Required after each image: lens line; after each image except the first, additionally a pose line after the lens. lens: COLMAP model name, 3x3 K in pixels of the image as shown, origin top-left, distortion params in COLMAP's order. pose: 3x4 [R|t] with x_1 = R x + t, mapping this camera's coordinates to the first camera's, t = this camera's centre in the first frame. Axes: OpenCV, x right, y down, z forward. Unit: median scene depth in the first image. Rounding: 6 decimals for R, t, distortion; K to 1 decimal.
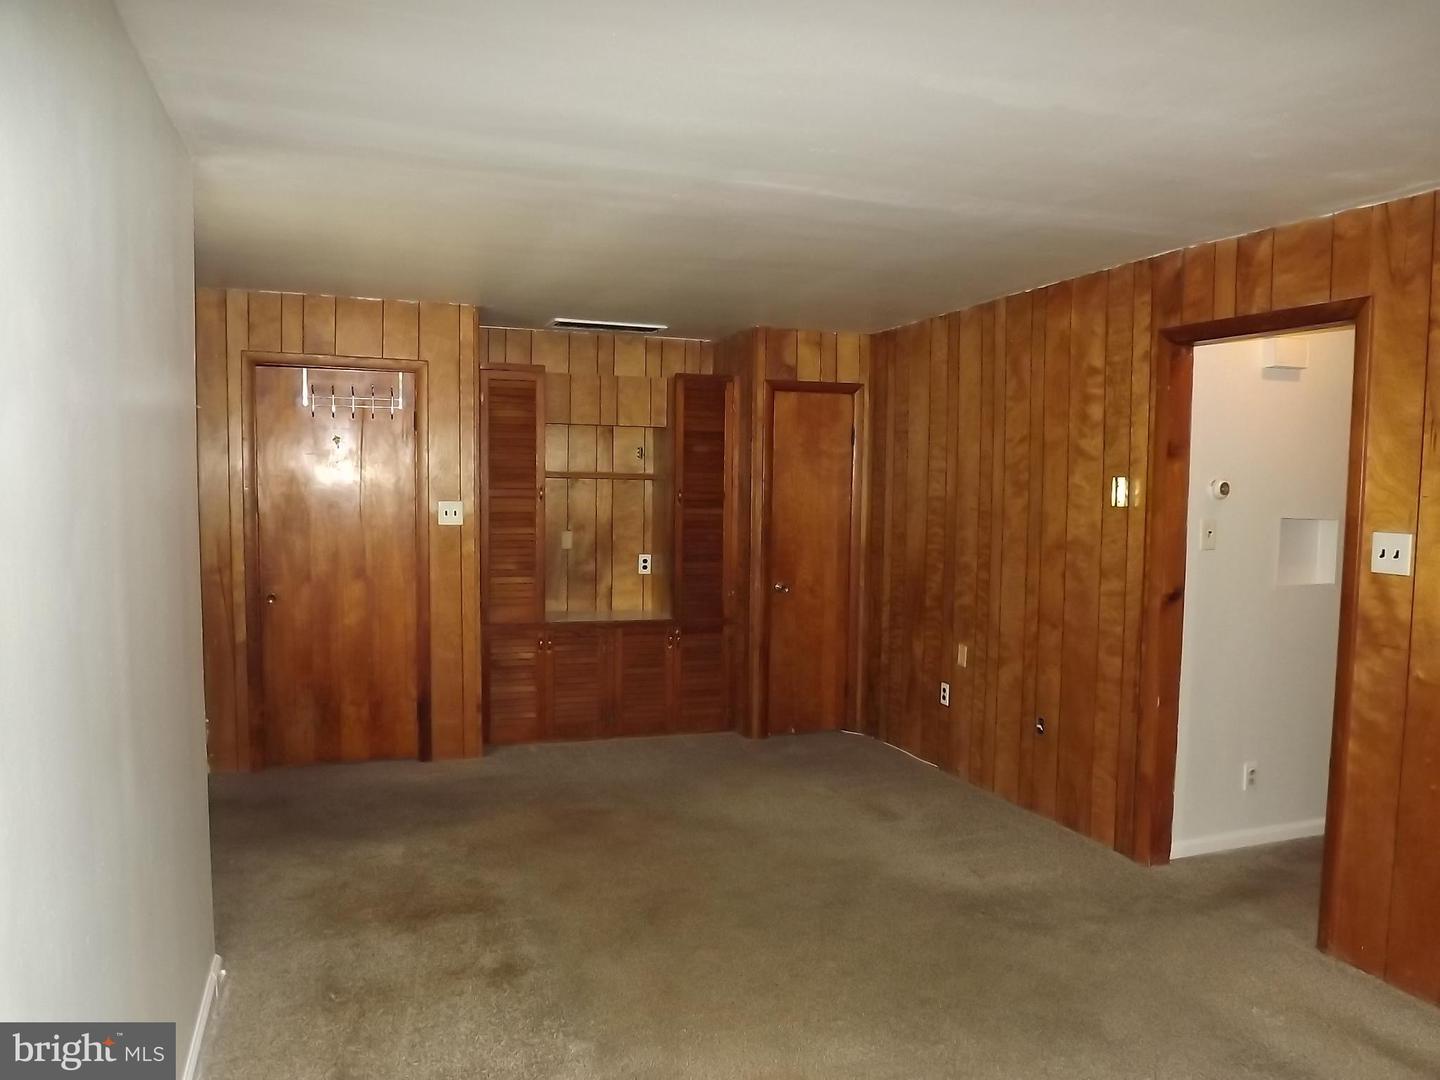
lens RADIAL K [[1093.3, 0, 720.0], [0, 1093.3, 540.0], [0, 0, 1]] dist [0.002354, 0.001640]
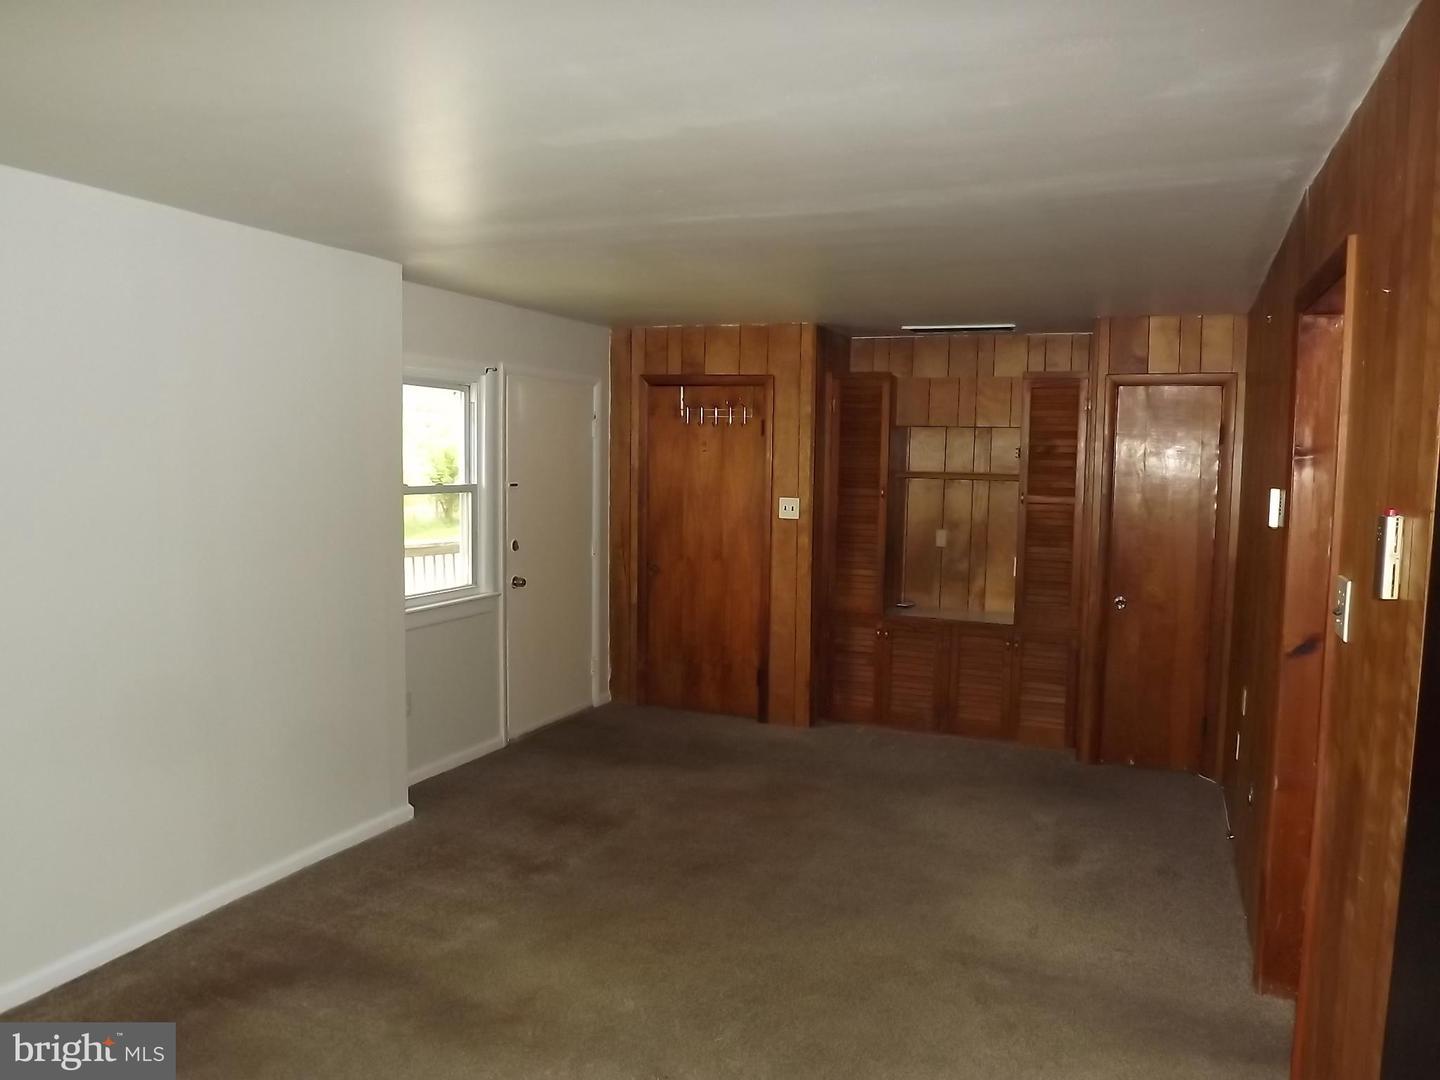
lens RADIAL K [[1094.6, 0, 717.9], [0, 1094.6, 518.1], [0, 0, 1]] dist [-0.044175, 0.055605]
pose [[0.735566, 0.039950, -0.676274, 0.433277], [-0.048104, 0.998820, 0.006682, -0.016736], [0.675743, 0.027616, 0.736620, 0.108447]]
